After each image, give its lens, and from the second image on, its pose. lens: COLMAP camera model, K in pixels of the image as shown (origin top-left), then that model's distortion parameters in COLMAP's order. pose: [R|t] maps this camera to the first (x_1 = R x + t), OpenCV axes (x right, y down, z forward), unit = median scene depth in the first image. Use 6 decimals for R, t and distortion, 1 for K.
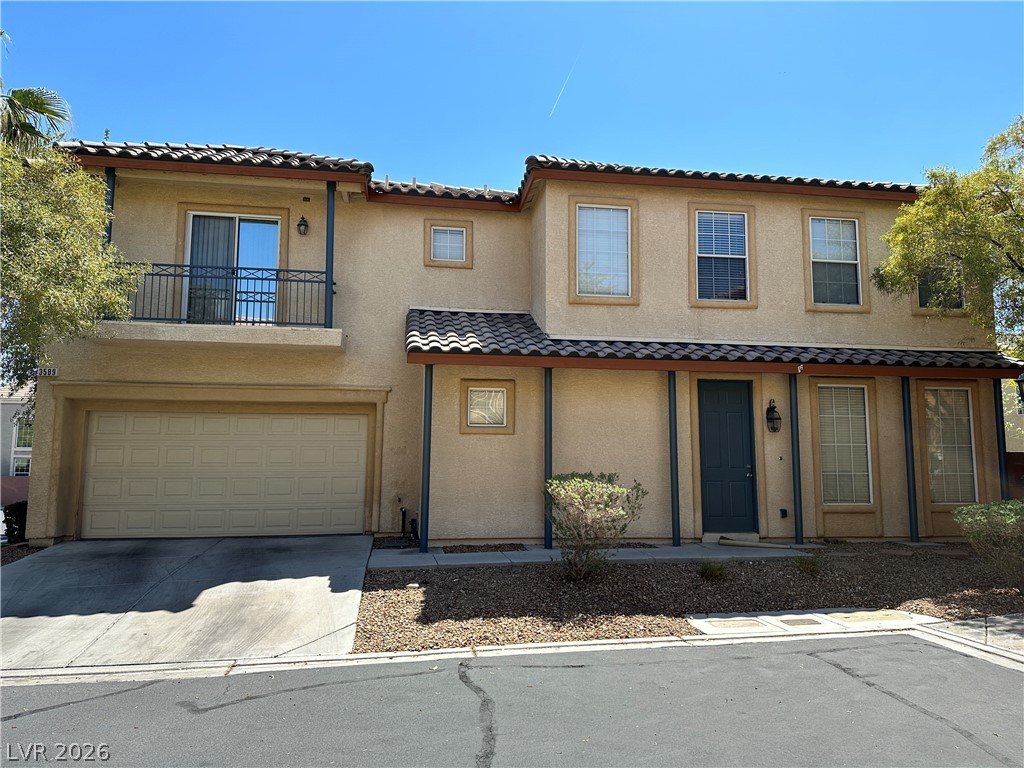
lens RADIAL K [[706.2, 0, 512.0], [0, 706.2, 384.0], [0, 0, 1]] dist [0.083101, -0.103700]
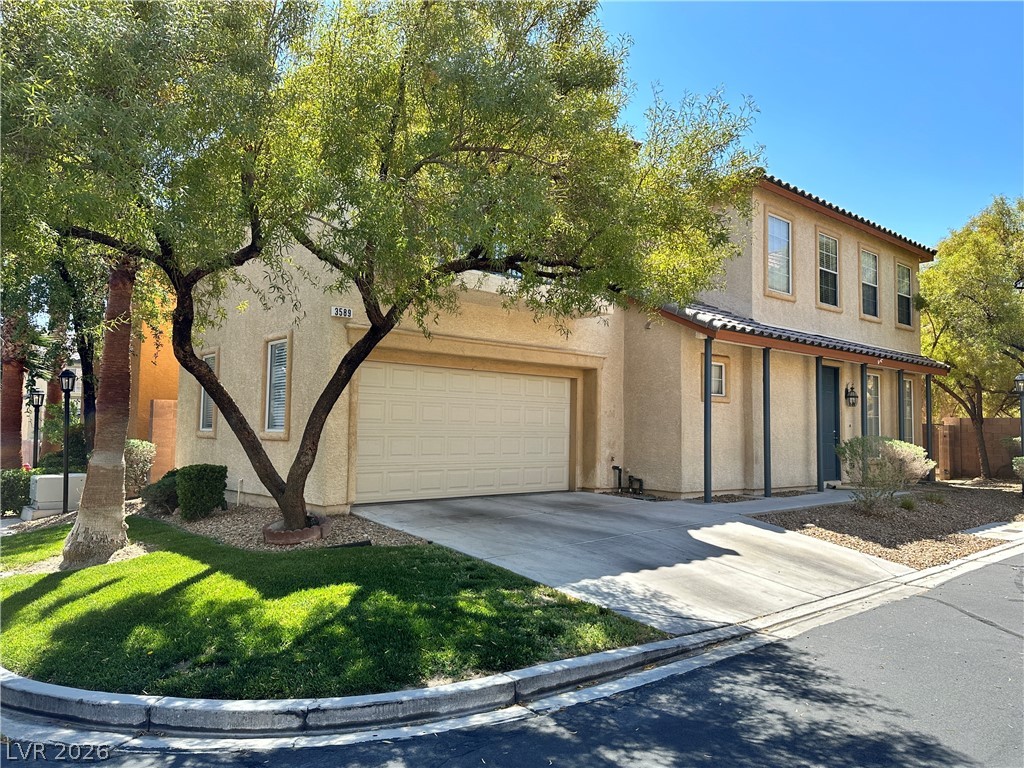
lens RADIAL K [[706.2, 0, 512.0], [0, 706.2, 384.0], [0, 0, 1]] dist [0.083101, -0.103700]
pose [[0.861150, 0.044165, 0.506428, -0.856393], [-0.069856, 0.997049, 0.031834, 0.025543], [-0.503528, -0.062791, 0.861694, 0.152986]]
